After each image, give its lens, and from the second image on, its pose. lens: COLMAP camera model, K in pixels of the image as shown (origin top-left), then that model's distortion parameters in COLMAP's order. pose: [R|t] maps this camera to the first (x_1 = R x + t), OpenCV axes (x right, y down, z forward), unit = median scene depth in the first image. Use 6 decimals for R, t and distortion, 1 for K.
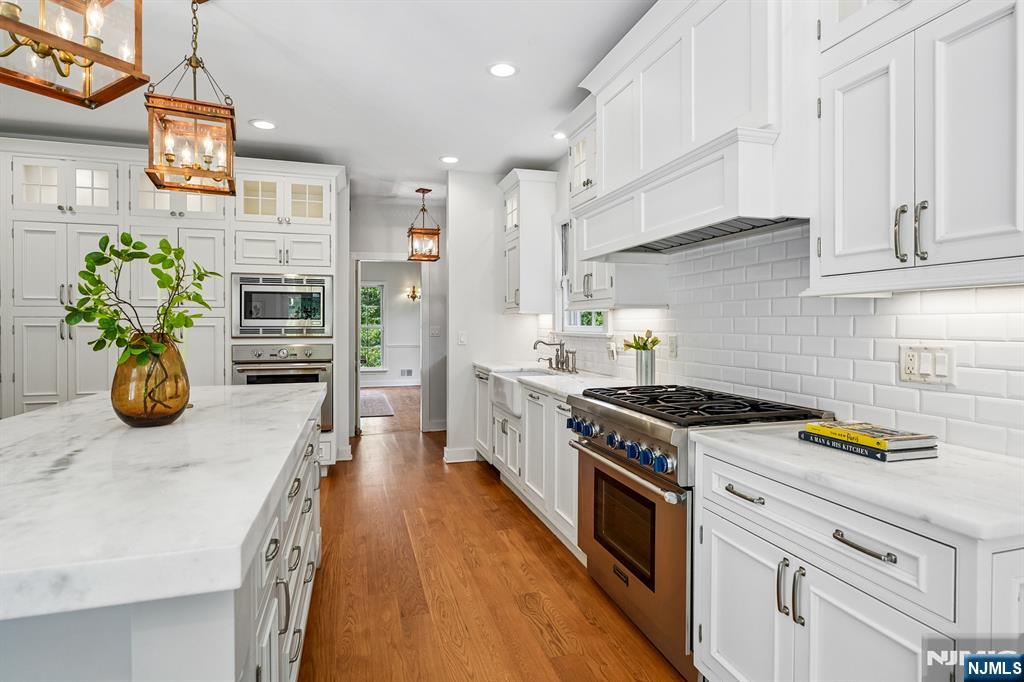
lens RADIAL K [[548.1, 0, 519.0], [0, 548.1, 326.4], [0, 0, 1]] dist [0.004773, 0.000640]
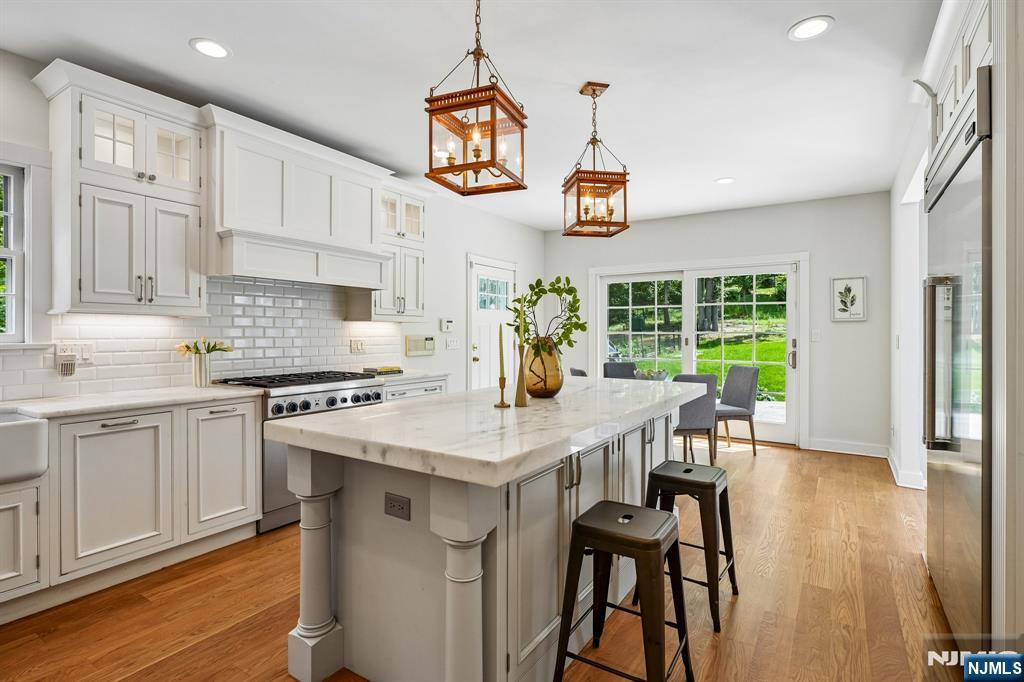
lens RADIAL K [[513.8, 0, 529.5], [0, 513.8, 333.6], [0, 0, 1]] dist [-0.002080, 0.002248]
pose [[-0.679940, -0.000492, 0.733267, -0.936183], [0.001777, 0.999996, 0.002318, -0.000714], [-0.733265, 0.002879, -0.679937, 1.112120]]
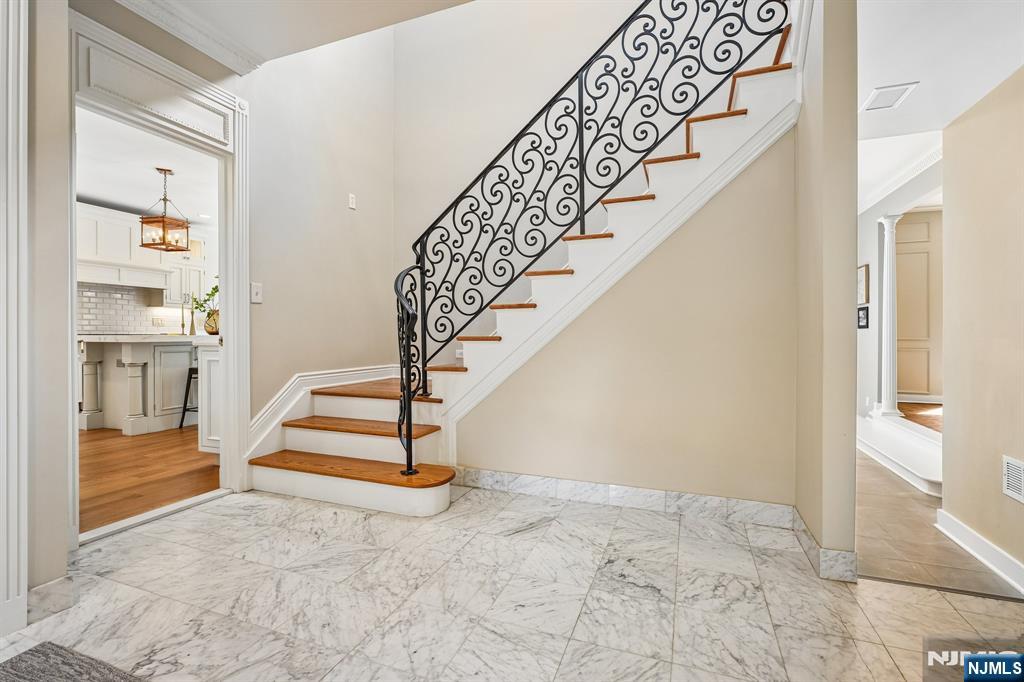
lens RADIAL K [[463.9, 0, 512.6], [0, 463.9, 337.5], [0, 0, 1]] dist [-0.004593, 0.002899]
pose [[-0.802117, -0.003255, 0.597158, -2.254298], [0.000966, 0.999977, 0.006748, 0.098046], [-0.597166, 0.005990, -0.802095, 1.267466]]
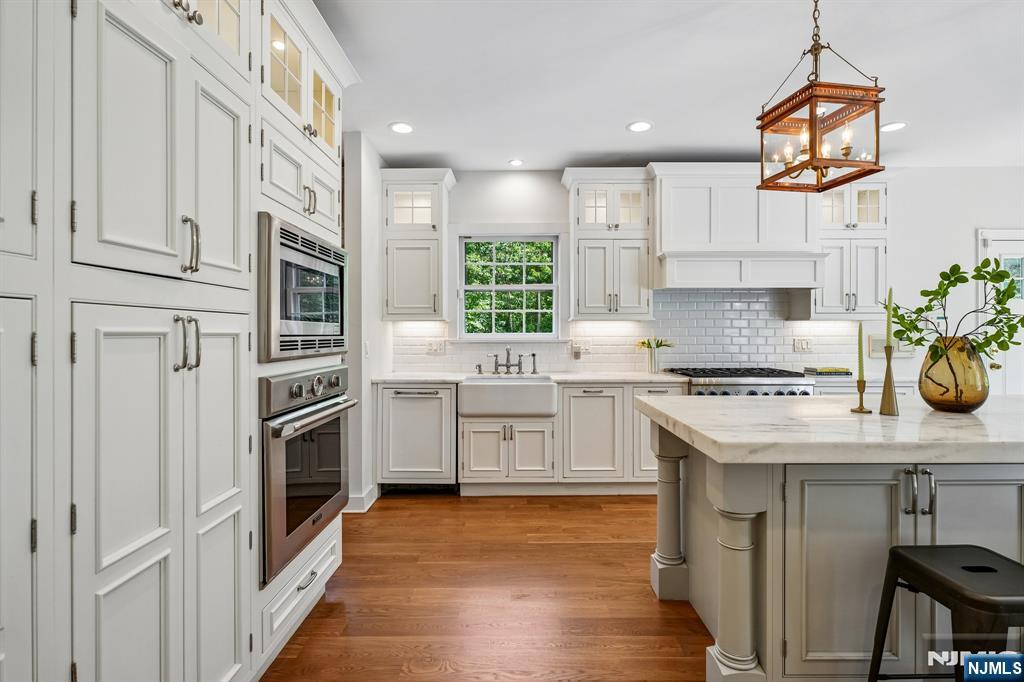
lens RADIAL K [[495.9, 0, 508.8], [0, 495.9, 334.4], [0, 0, 1]] dist [0.008987, -0.000060]
pose [[0.258077, -0.003136, 0.966119, -1.113093], [0.004577, 0.999987, 0.002023, -0.000180], [-0.966114, 0.003899, 0.258088, 0.932240]]
